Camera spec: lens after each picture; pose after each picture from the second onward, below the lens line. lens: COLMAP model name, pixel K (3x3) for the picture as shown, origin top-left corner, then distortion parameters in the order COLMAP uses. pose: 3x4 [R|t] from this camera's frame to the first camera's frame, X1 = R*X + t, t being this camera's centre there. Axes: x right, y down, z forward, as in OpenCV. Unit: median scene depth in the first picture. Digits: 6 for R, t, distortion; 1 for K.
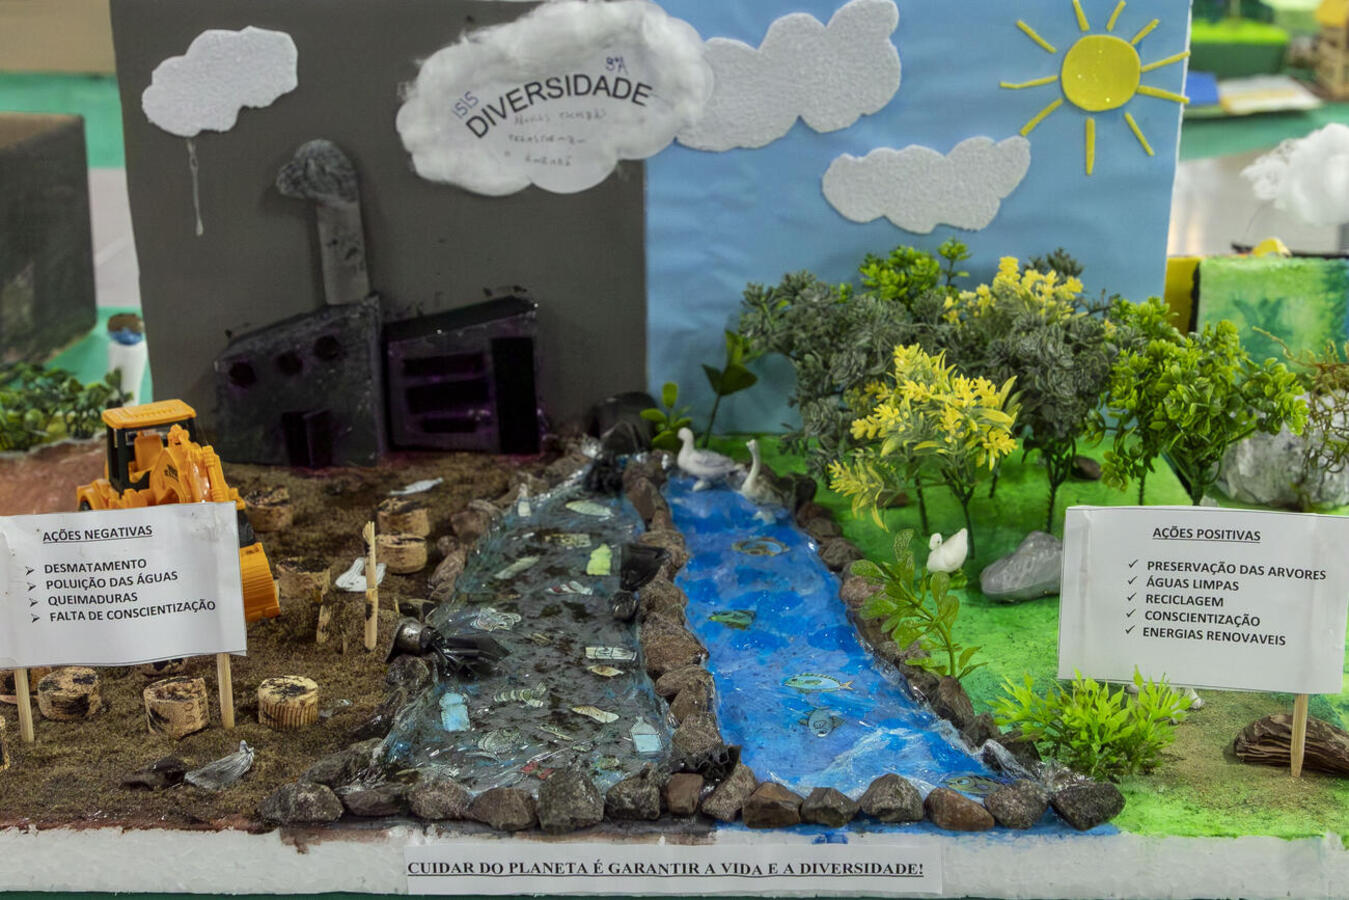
lens RADIAL K [[1963.6, 0, 675.1], [0, 1963.6, 453.2], [0, 0, 1]] dist [-0.012213, 0.000000]
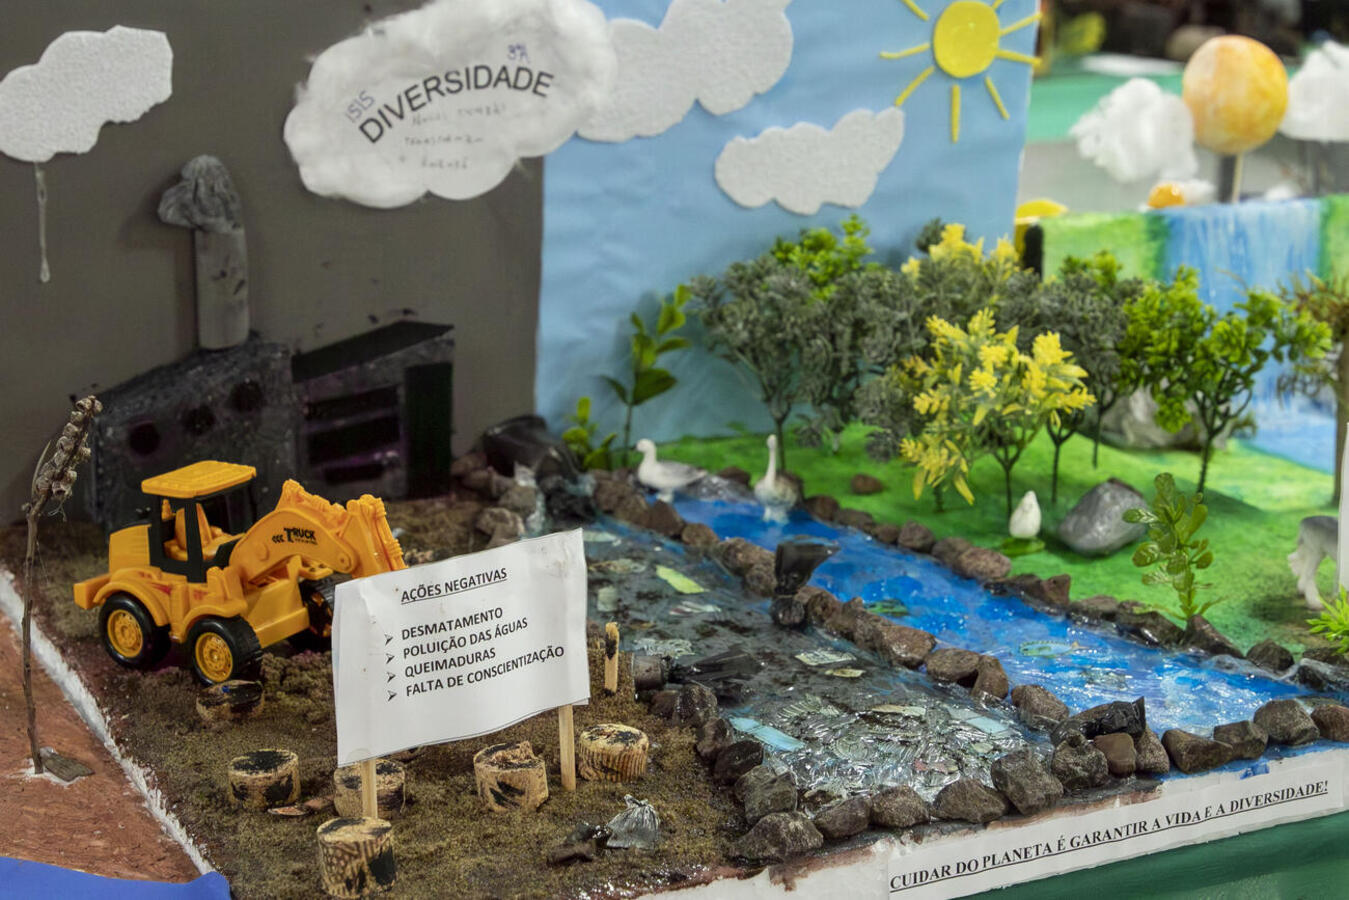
lens RADIAL K [[2203.8, 0, 673.9], [0, 2203.8, 444.9], [0, 0, 1]] dist [0.031611, 0.000000]
pose [[0.906023, -0.118299, 0.406360, -0.402028], [0.133682, 0.990978, -0.009566, 0.001475], [-0.401562, 0.062990, 0.913663, 0.048678]]
